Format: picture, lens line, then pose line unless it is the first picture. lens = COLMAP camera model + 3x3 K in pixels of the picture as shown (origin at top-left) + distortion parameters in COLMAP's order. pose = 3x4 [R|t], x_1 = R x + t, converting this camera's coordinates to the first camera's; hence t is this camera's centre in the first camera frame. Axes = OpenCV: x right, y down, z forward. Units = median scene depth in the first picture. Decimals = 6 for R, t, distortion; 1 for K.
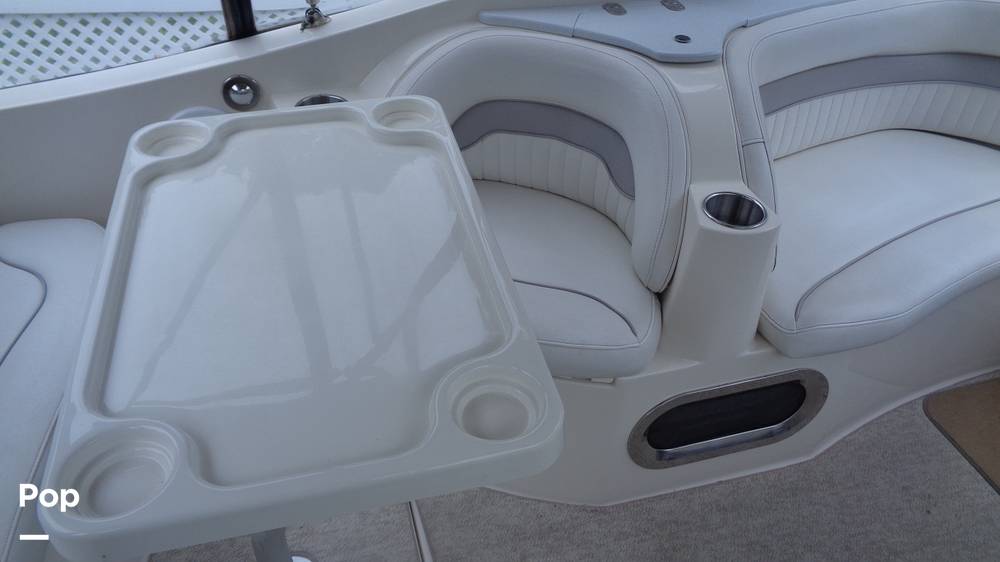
lens RADIAL K [[746.5, 0, 500.0], [0, 746.5, 281.0], [0, 0, 1]] dist [0.010266, -0.003095]
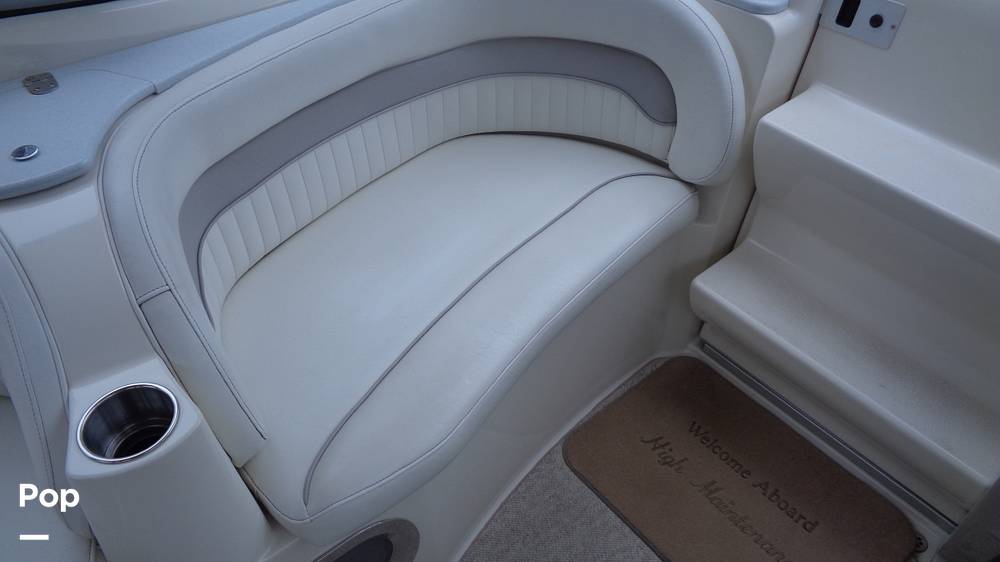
lens RADIAL K [[746.5, 0, 500.0], [0, 746.5, 281.0], [0, 0, 1]] dist [0.010266, -0.003095]
pose [[0.922988, -0.296413, 0.245424, 0.364912], [0.276981, 0.954435, 0.111062, -0.145576], [-0.267162, -0.034531, 0.963033, 0.207579]]
